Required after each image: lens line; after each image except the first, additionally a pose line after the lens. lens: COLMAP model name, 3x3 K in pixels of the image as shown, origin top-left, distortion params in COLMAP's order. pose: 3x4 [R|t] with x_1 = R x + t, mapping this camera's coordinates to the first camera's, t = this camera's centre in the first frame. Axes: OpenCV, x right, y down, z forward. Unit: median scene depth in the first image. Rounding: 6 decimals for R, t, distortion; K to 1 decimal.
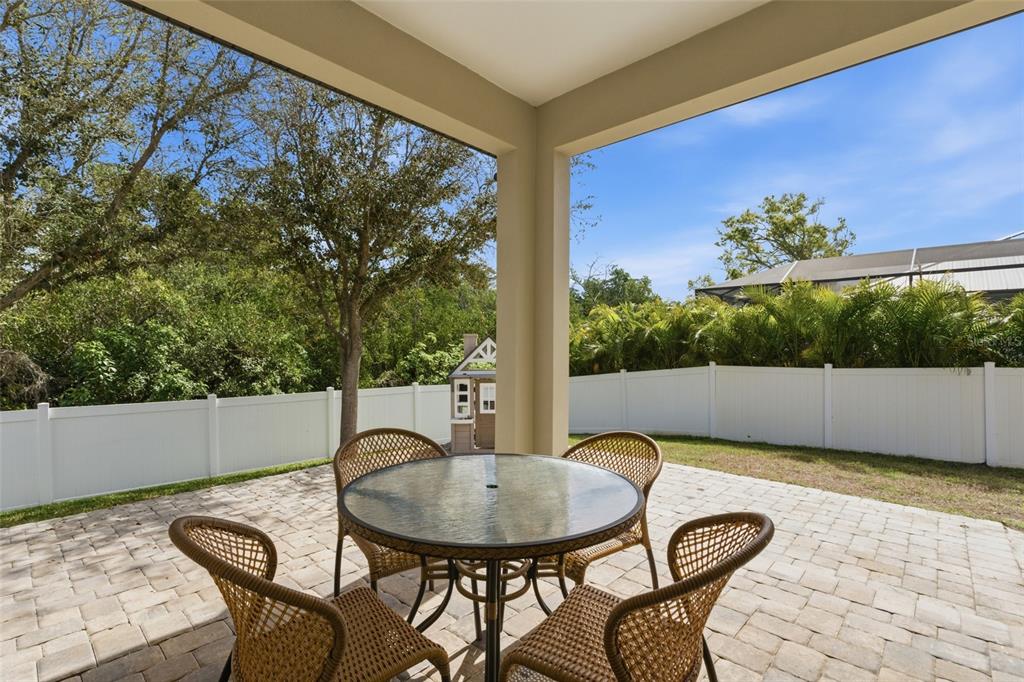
lens RADIAL K [[465.3, 0, 515.3], [0, 465.3, 345.9], [0, 0, 1]] dist [-0.002190, 0.000921]
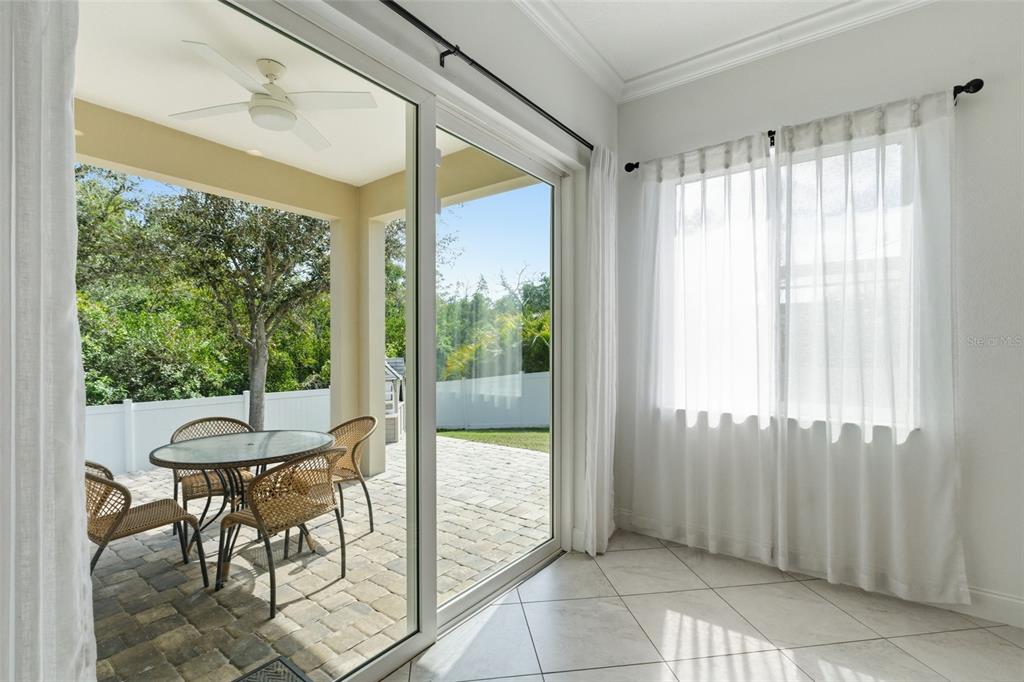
lens RADIAL K [[461.9, 0, 517.9], [0, 461.9, 347.2], [0, 0, 1]] dist [-0.002868, 0.000066]
pose [[0.995123, -0.006634, 0.098418, 0.129565], [0.006361, 0.999975, 0.003094, -0.013037], [-0.098436, -0.002453, 0.995140, -0.142354]]
